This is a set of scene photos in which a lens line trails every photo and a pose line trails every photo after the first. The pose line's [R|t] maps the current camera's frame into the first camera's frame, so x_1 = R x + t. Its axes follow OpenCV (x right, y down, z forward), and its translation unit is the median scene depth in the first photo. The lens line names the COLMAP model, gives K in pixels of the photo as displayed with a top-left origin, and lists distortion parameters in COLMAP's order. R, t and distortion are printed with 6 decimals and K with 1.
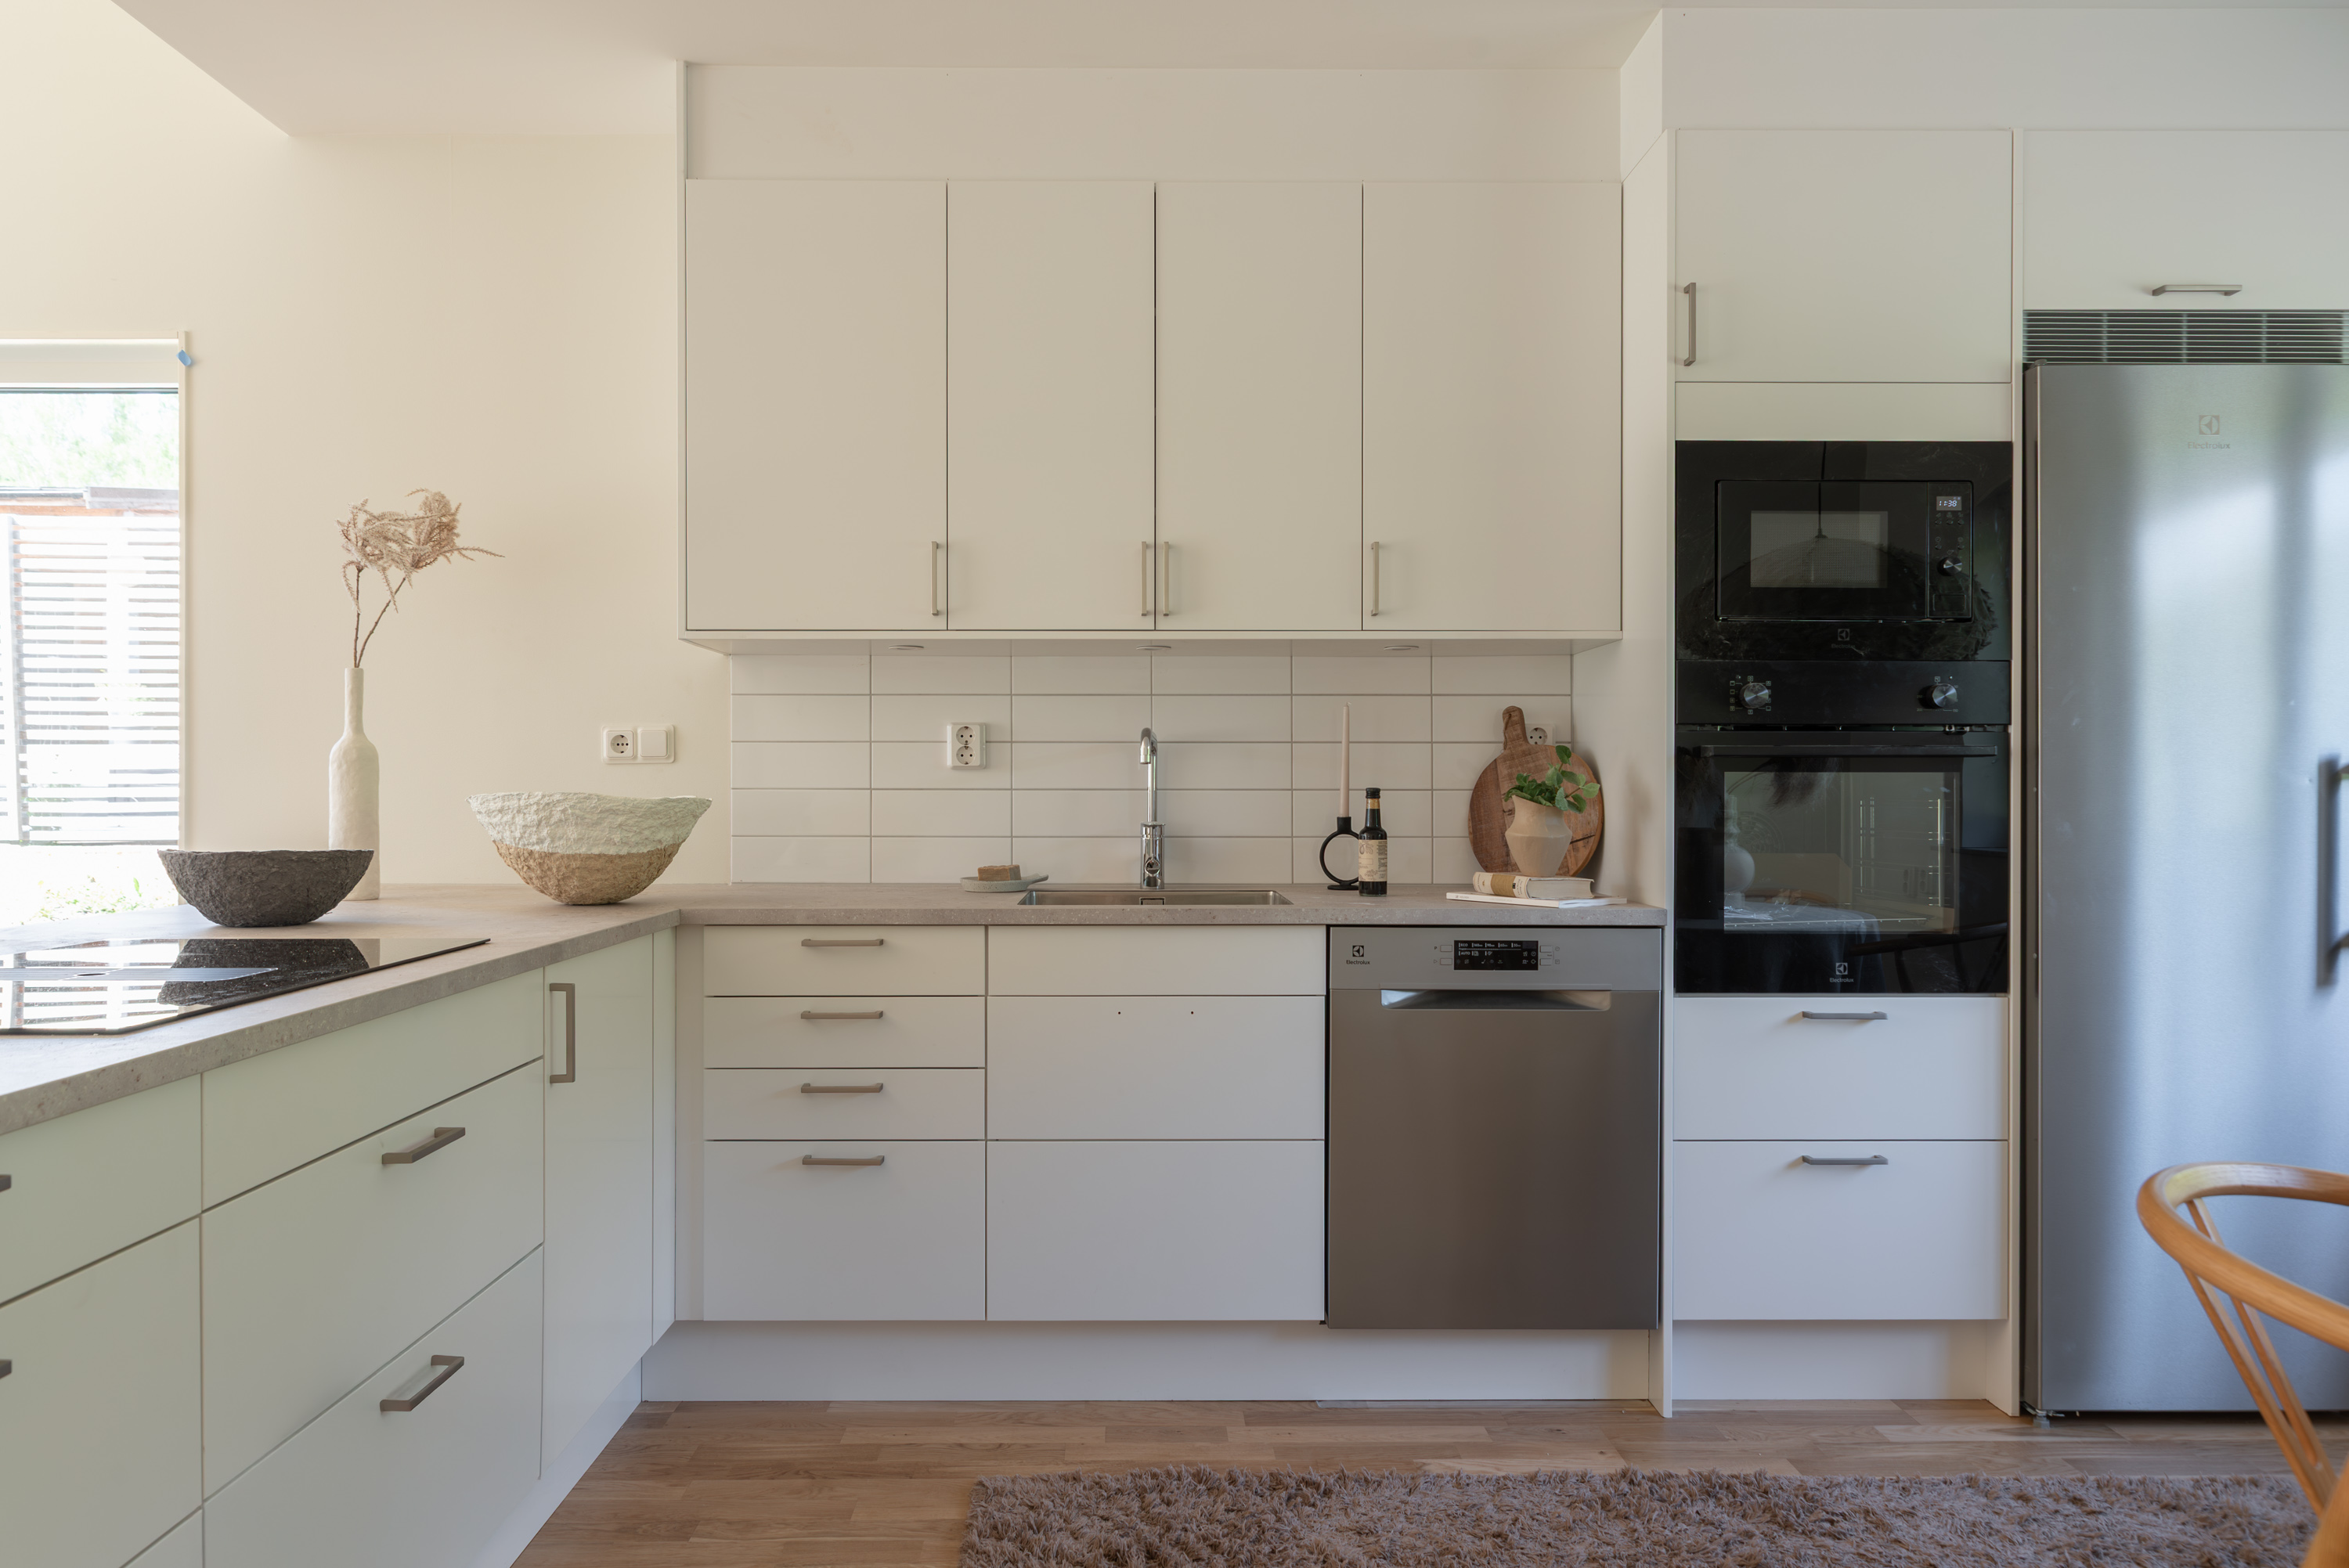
lens RADIAL K [[1586.2, 0, 1170.4], [0, 1586.2, 792.2], [0, 0, 1]] dist [0.005483, -0.005023]
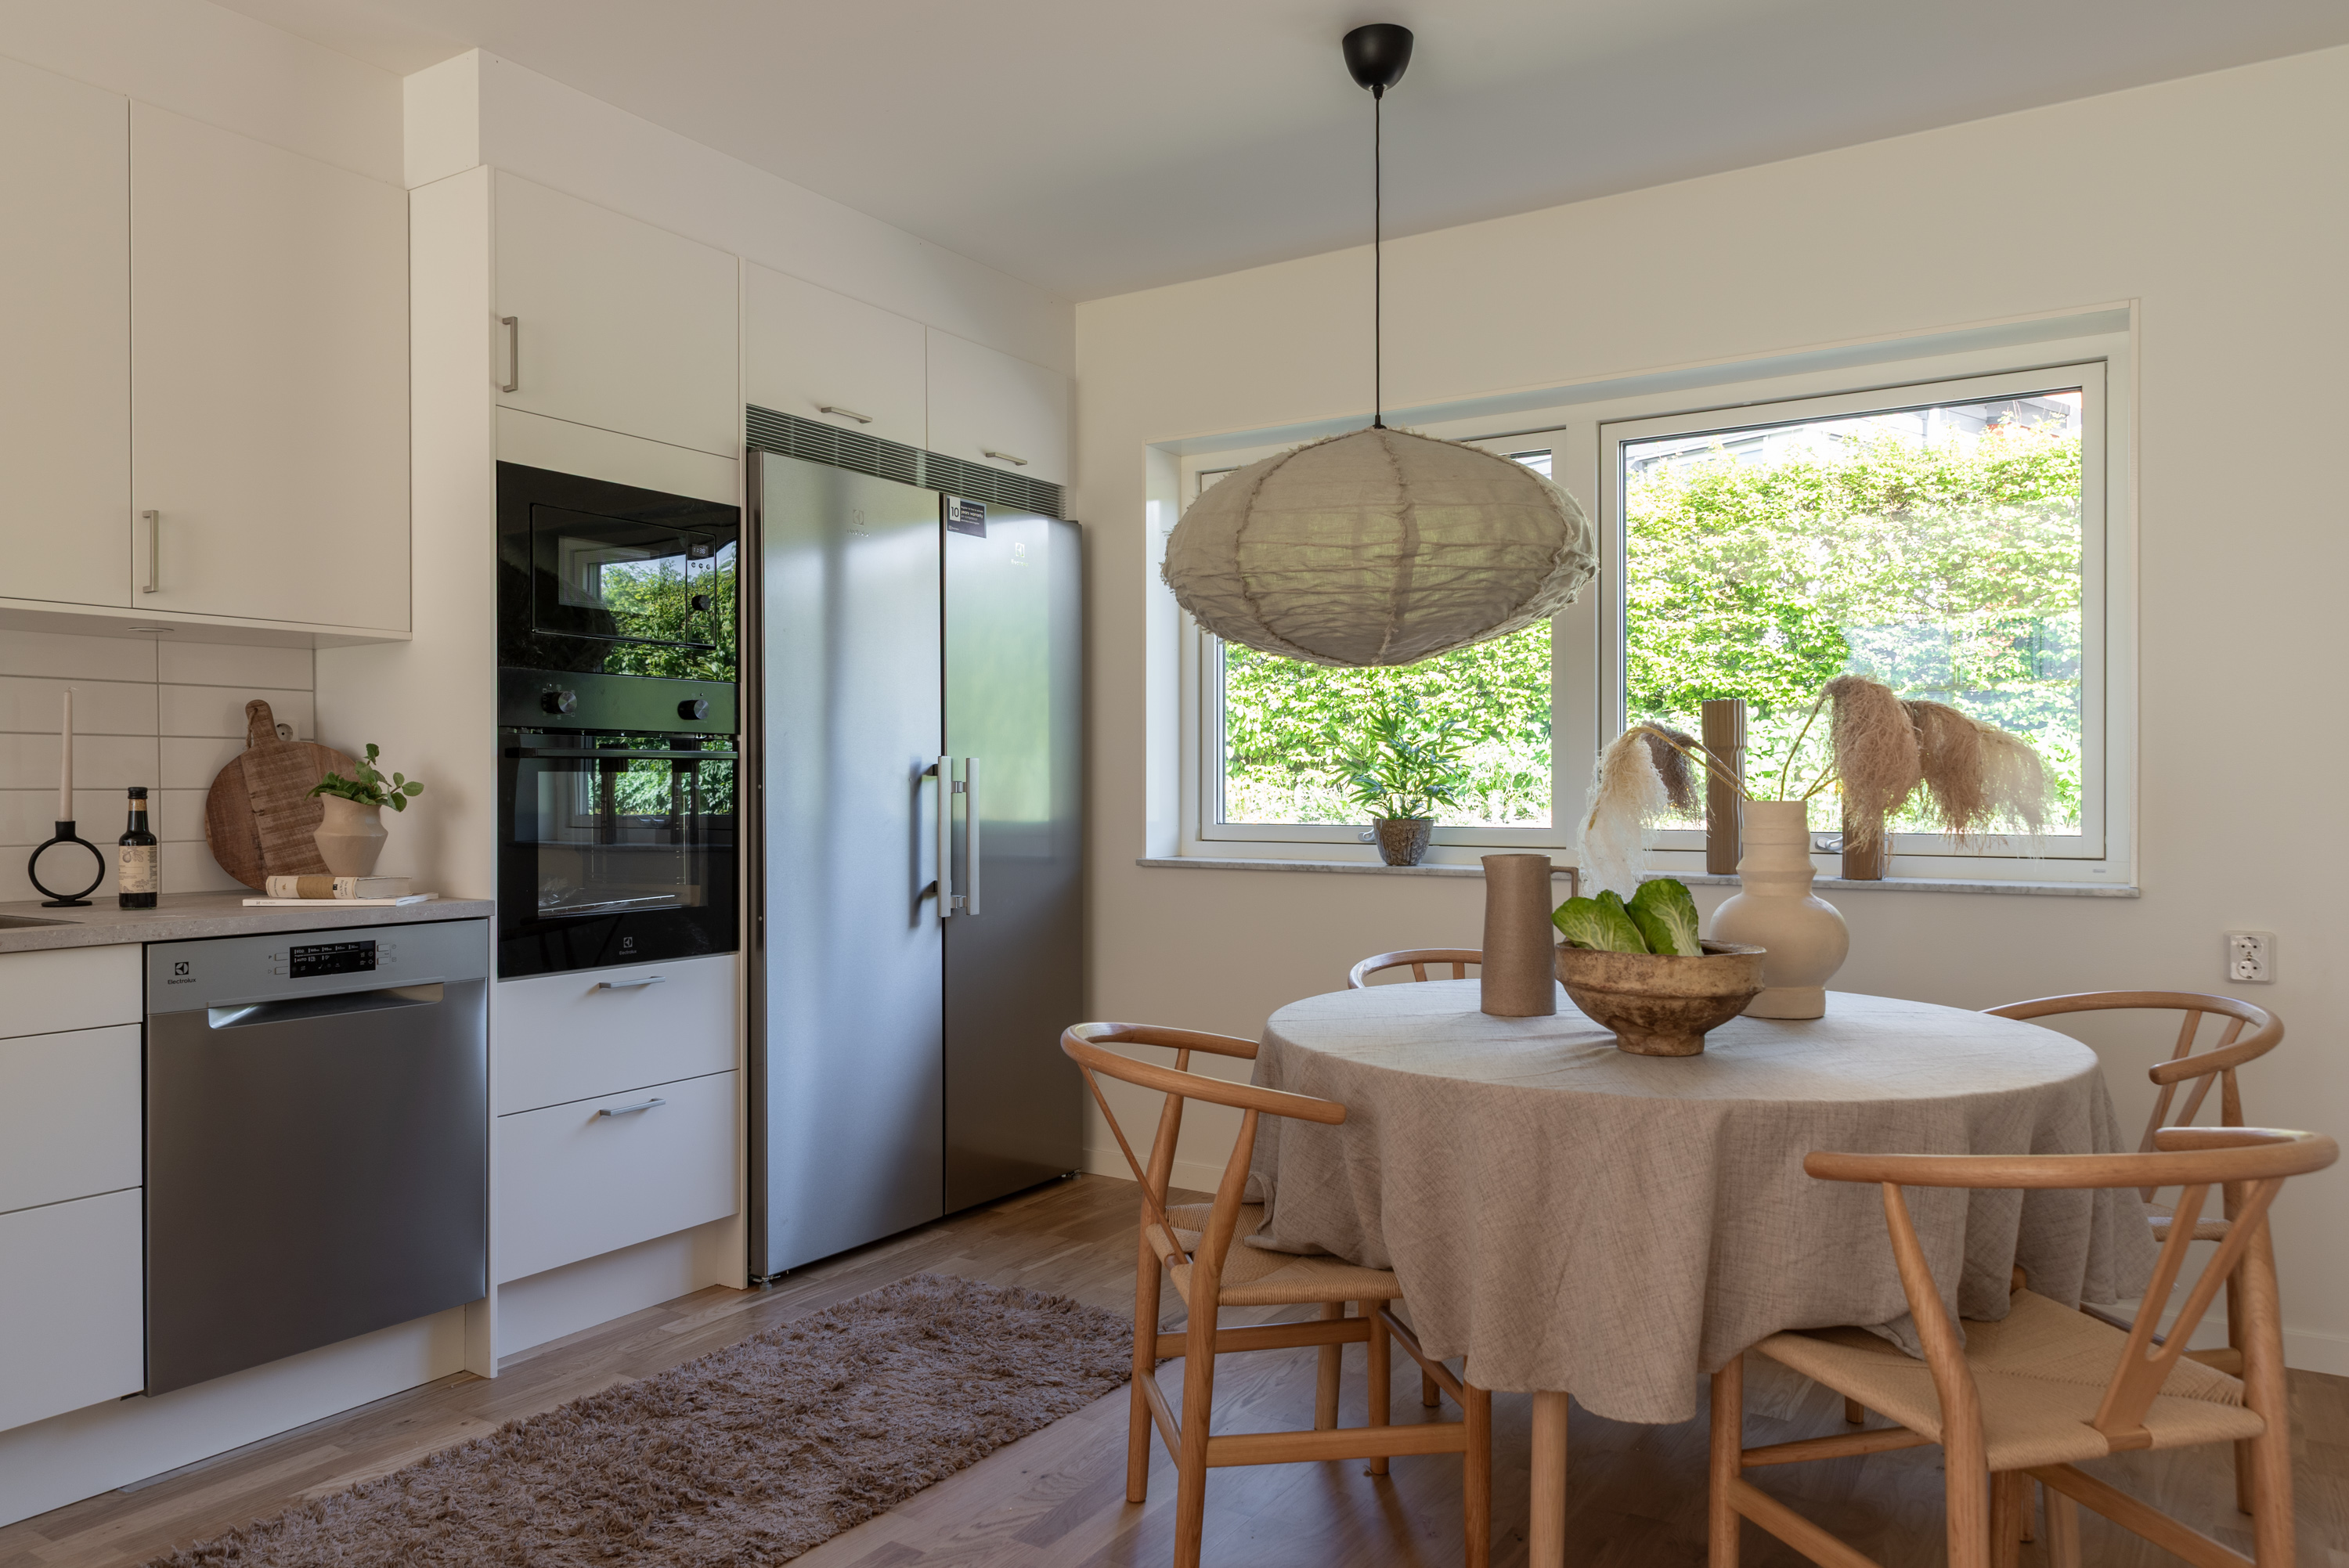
lens RADIAL K [[1586.2, 0, 1170.4], [0, 1586.2, 792.2], [0, 0, 1]] dist [0.005483, -0.005023]
pose [[0.546971, -0.005625, 0.837132, -0.327867], [0.003381, 0.999984, 0.004510, -0.002064], [-0.837145, 0.000363, 0.546982, 0.037599]]
